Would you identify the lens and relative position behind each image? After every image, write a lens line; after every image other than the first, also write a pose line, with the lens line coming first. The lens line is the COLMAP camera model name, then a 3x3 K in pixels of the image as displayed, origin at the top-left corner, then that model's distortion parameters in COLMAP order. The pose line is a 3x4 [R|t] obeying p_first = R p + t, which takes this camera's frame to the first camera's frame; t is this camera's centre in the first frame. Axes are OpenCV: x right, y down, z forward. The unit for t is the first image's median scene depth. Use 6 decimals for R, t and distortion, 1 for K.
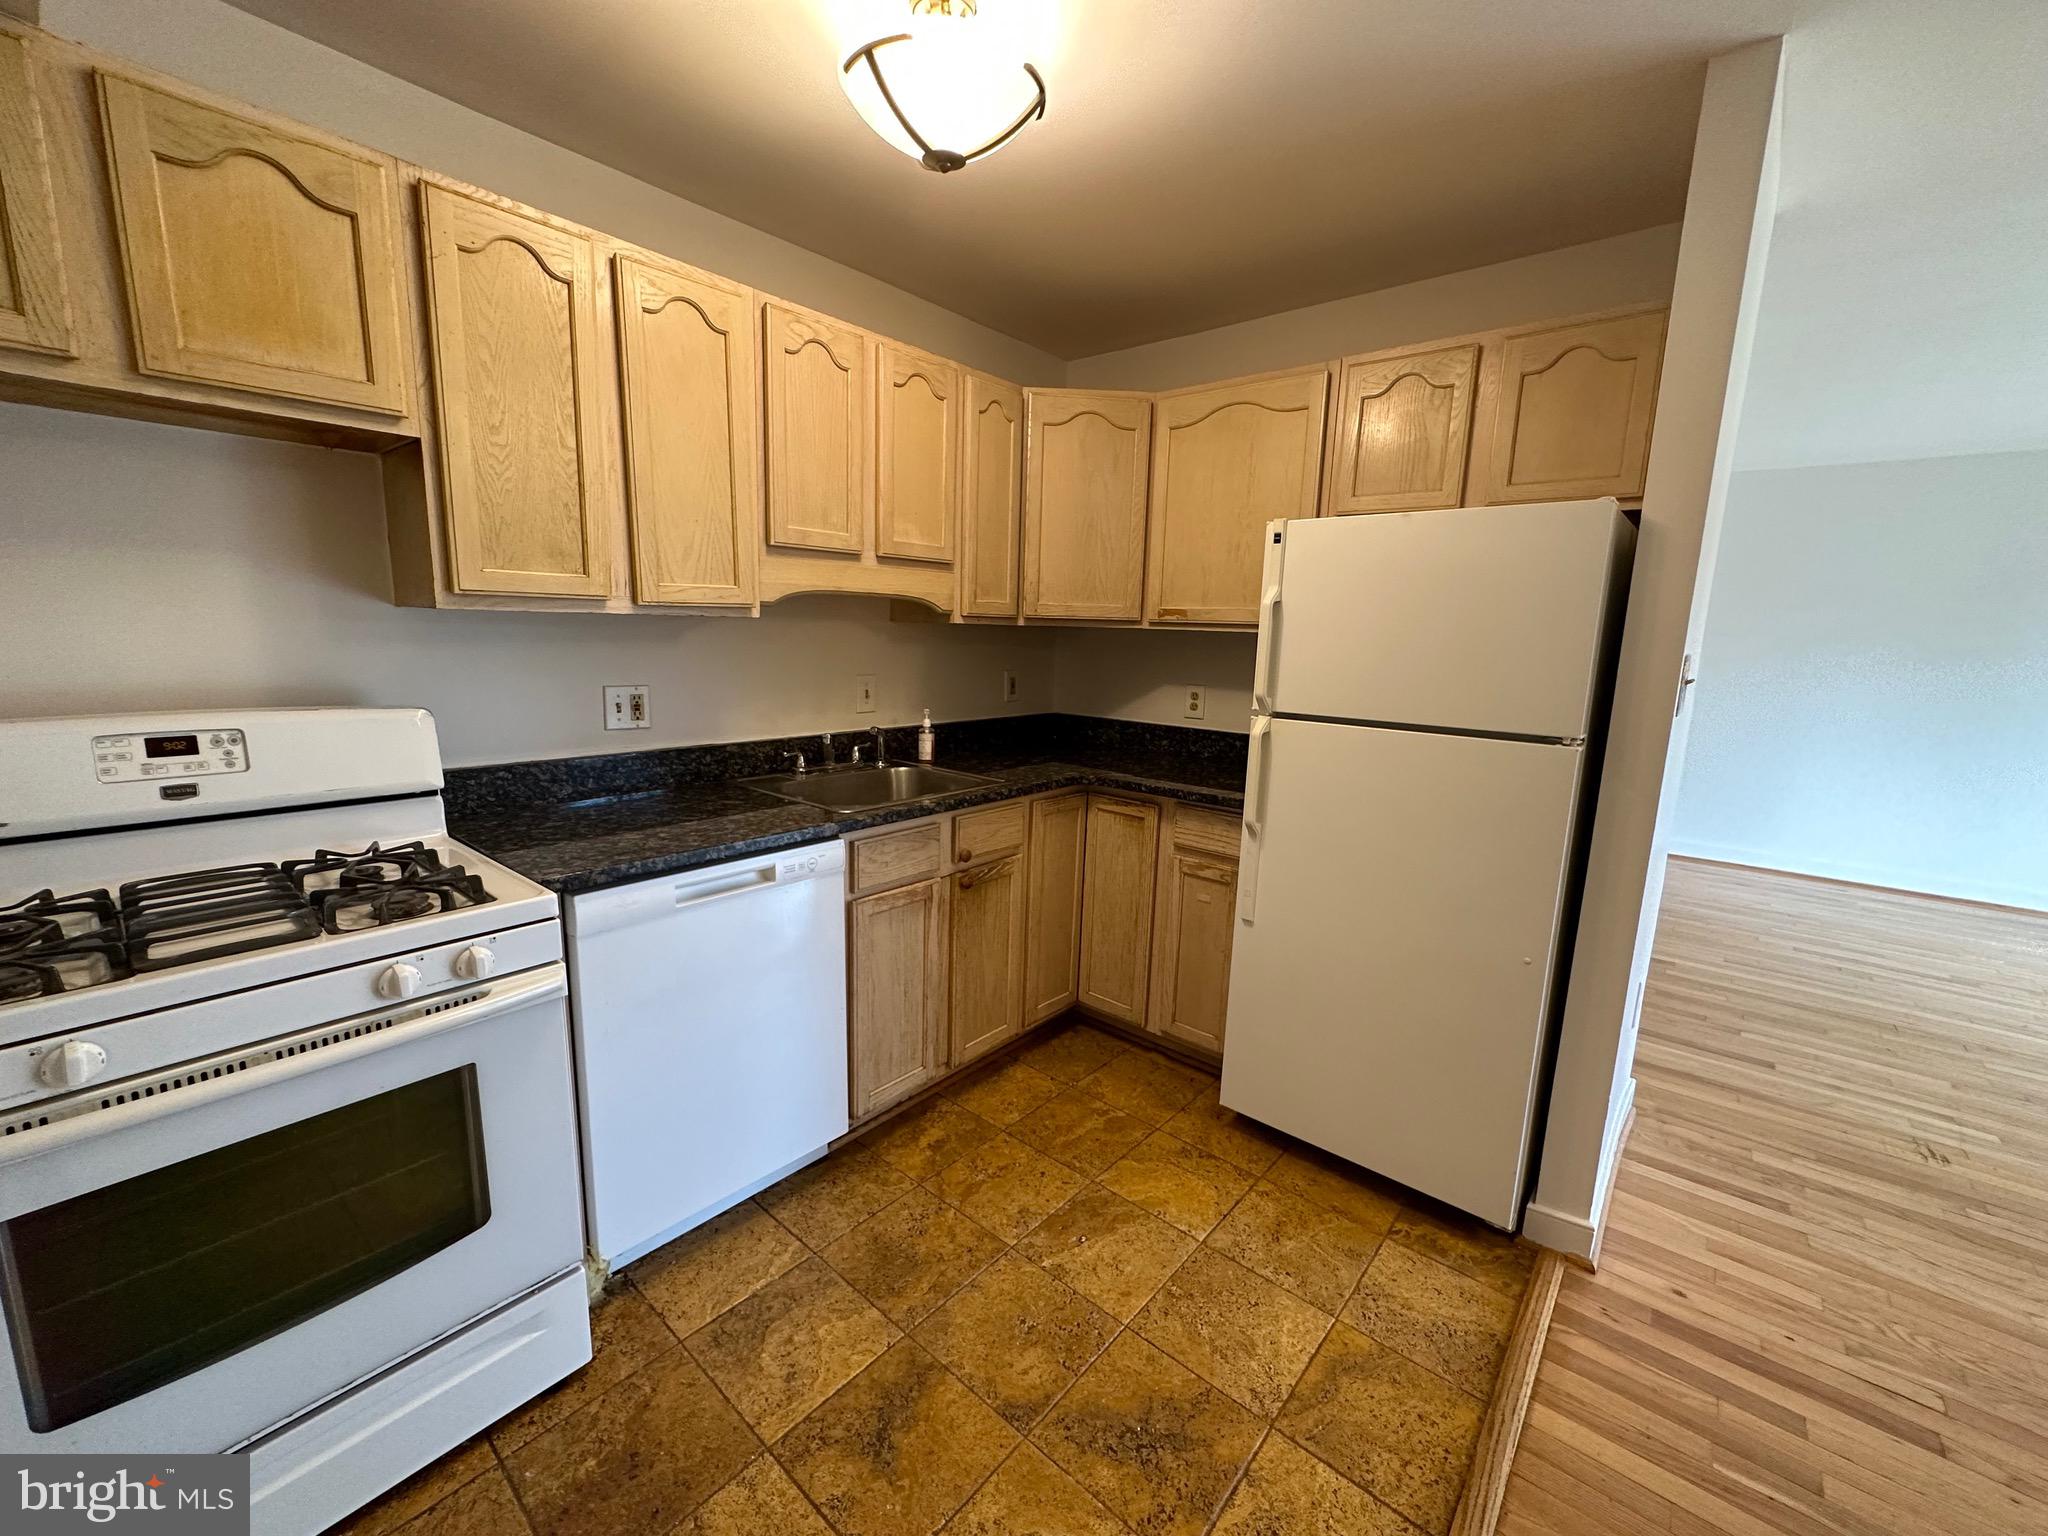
lens RADIAL K [[818.5, 0, 1024.0], [0, 818.5, 768.0], [0, 0, 1]] dist [-0.000961, 0.000012]
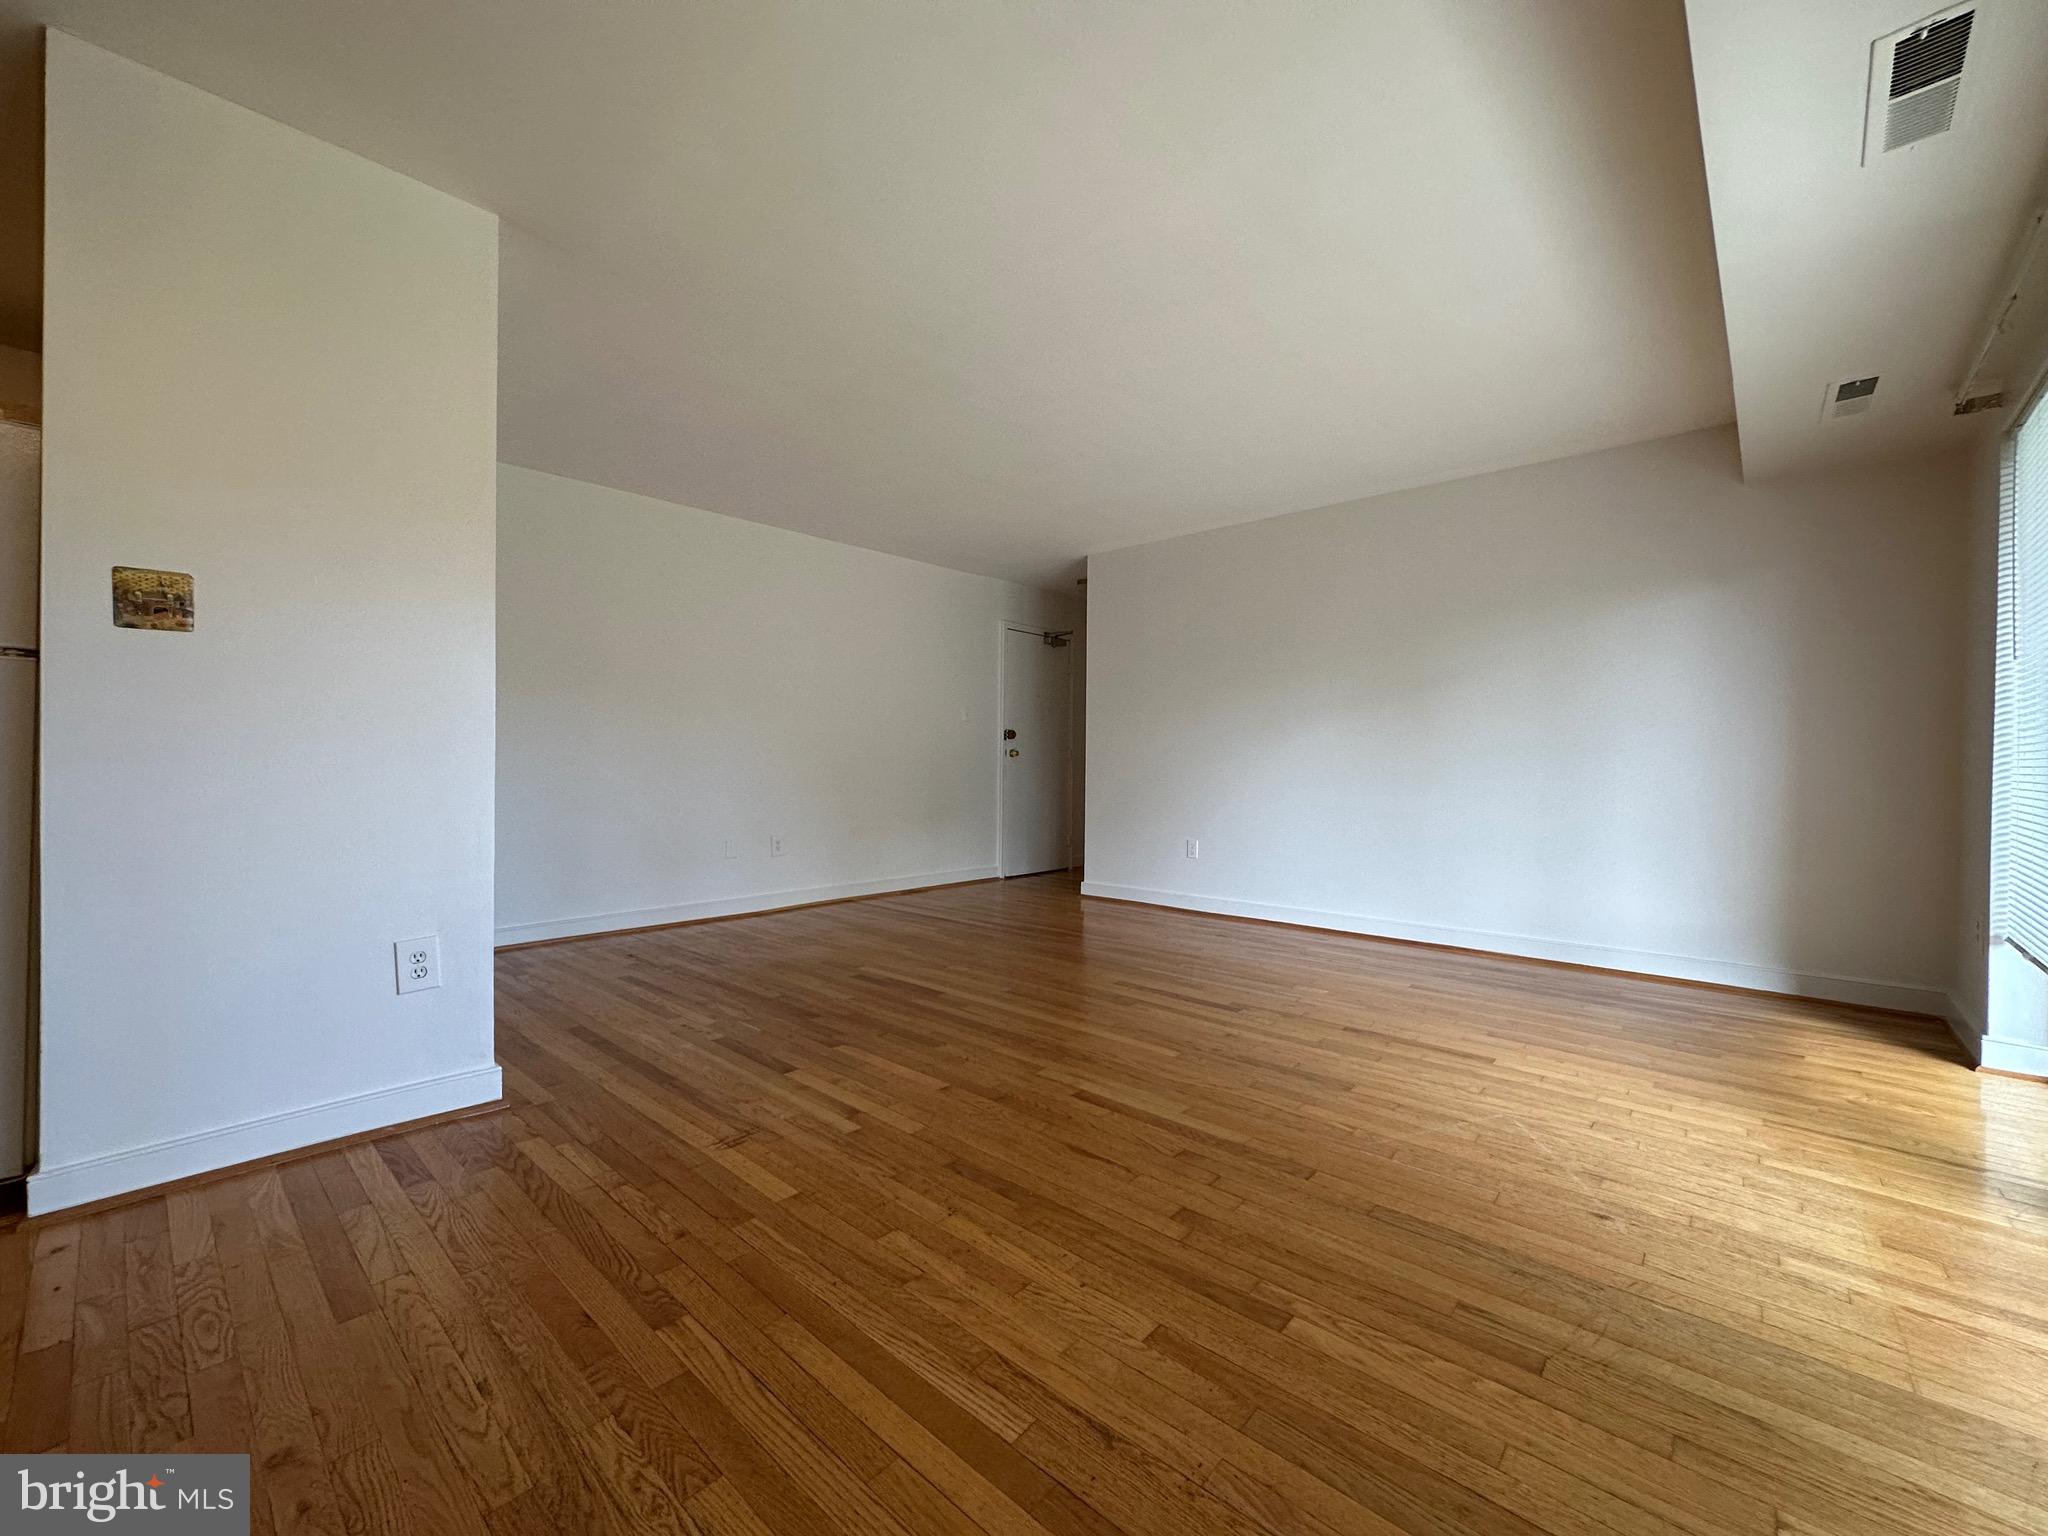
lens RADIAL K [[818.5, 0, 1024.0], [0, 818.5, 768.0], [0, 0, 1]] dist [-0.000961, 0.000012]
pose [[0.999015, -0.021463, -0.038838, 1.604961], [0.014824, 0.986386, -0.163779, 0.240210], [0.041824, 0.163042, 0.985732, 0.064925]]
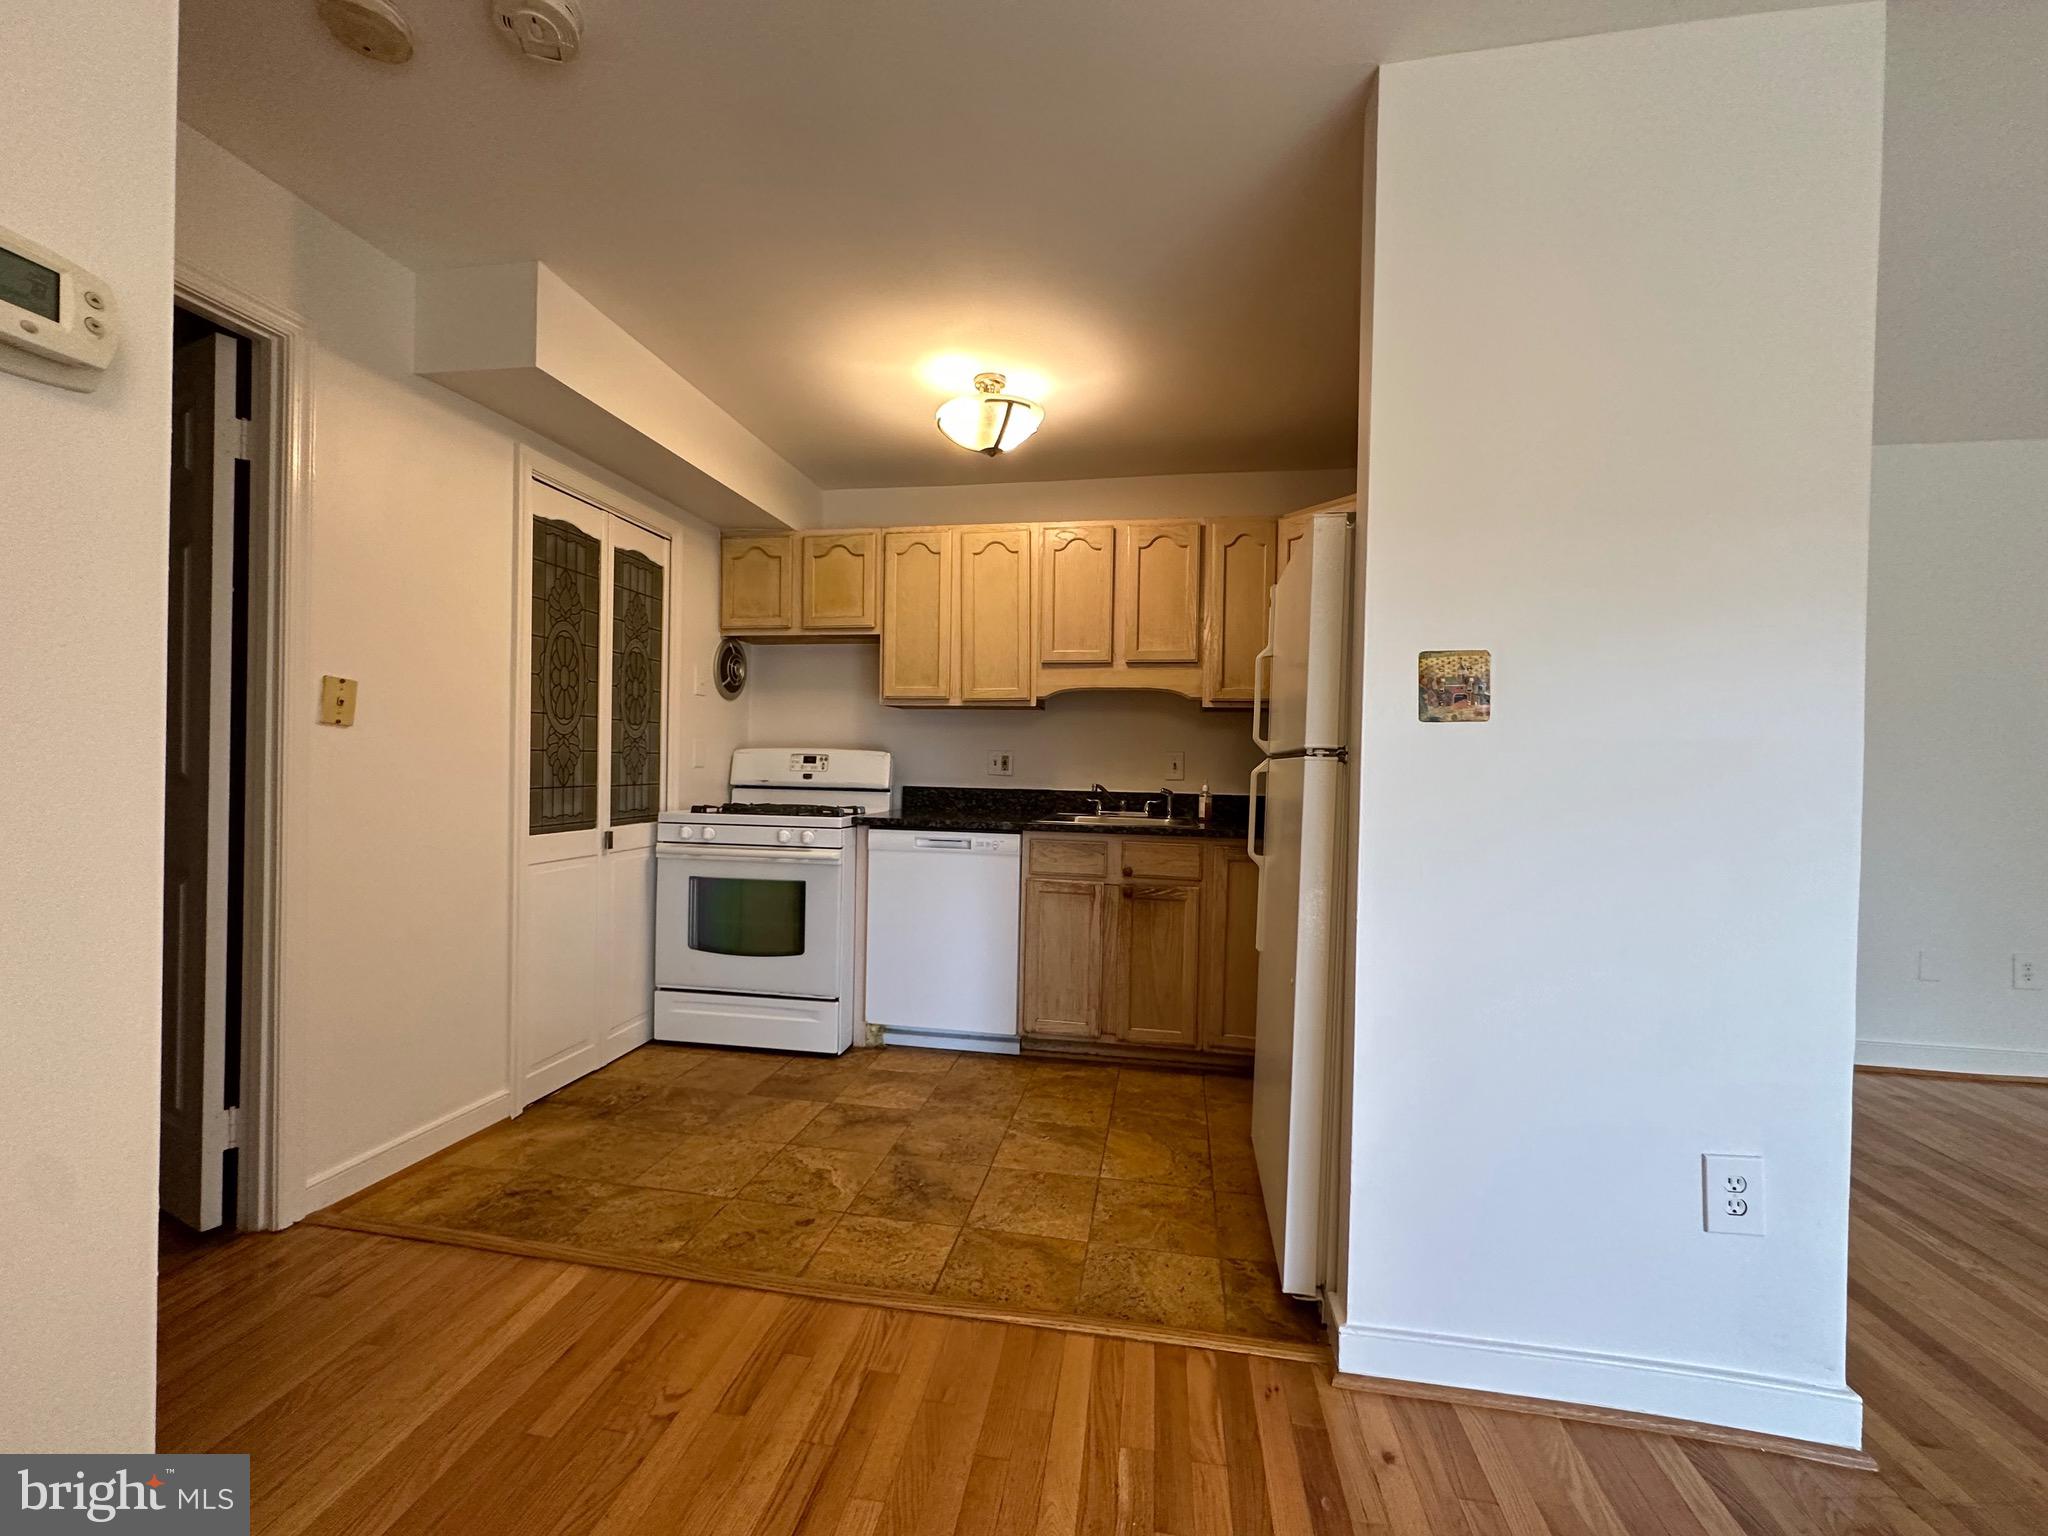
lens RADIAL K [[818.5, 0, 1024.0], [0, 818.5, 768.0], [0, 0, 1]] dist [-0.000961, 0.000012]
pose [[0.508520, -0.012789, -0.860955, 1.098257], [-0.151605, 0.982939, -0.104146, 0.116987], [0.847598, 0.183485, 0.497906, 0.176541]]
